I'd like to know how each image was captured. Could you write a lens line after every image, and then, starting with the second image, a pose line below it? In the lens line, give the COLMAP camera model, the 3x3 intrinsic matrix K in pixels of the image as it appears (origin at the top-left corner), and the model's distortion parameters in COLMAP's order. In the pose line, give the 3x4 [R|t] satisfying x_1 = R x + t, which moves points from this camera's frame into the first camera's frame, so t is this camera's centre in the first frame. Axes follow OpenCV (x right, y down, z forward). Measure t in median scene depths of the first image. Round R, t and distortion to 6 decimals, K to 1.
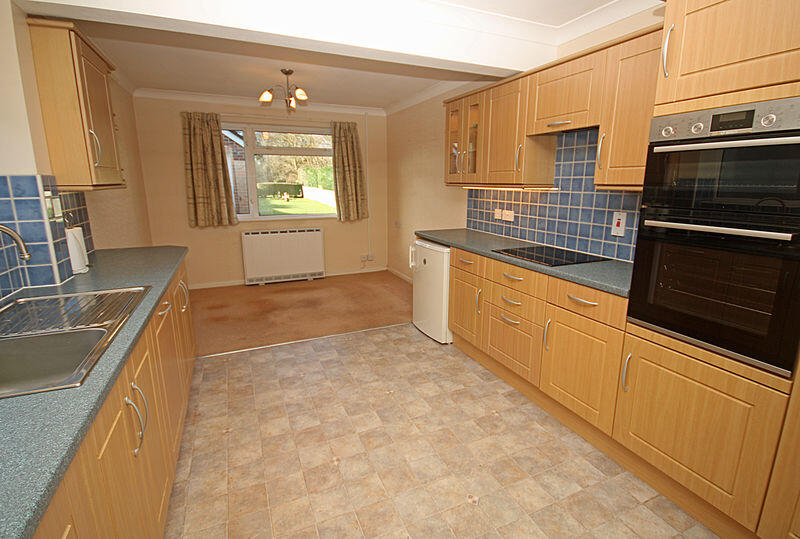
lens RADIAL K [[383.7, 0, 407.2], [0, 383.7, 264.2], [0, 0, 1]] dist [0.003079, 0.000200]
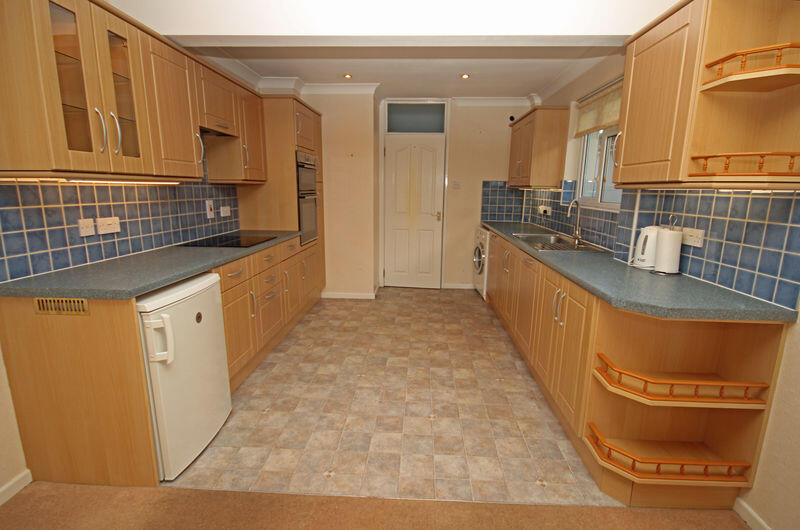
lens RADIAL K [[383.7, 0, 405.0], [0, 383.7, 265.7], [0, 0, 1]] dist [0.003079, 0.000200]
pose [[-0.888873, -0.105315, 0.445885, -0.504982], [0.081722, 0.921168, 0.380487, -0.289885], [-0.450807, 0.374644, -0.810195, 1.431333]]
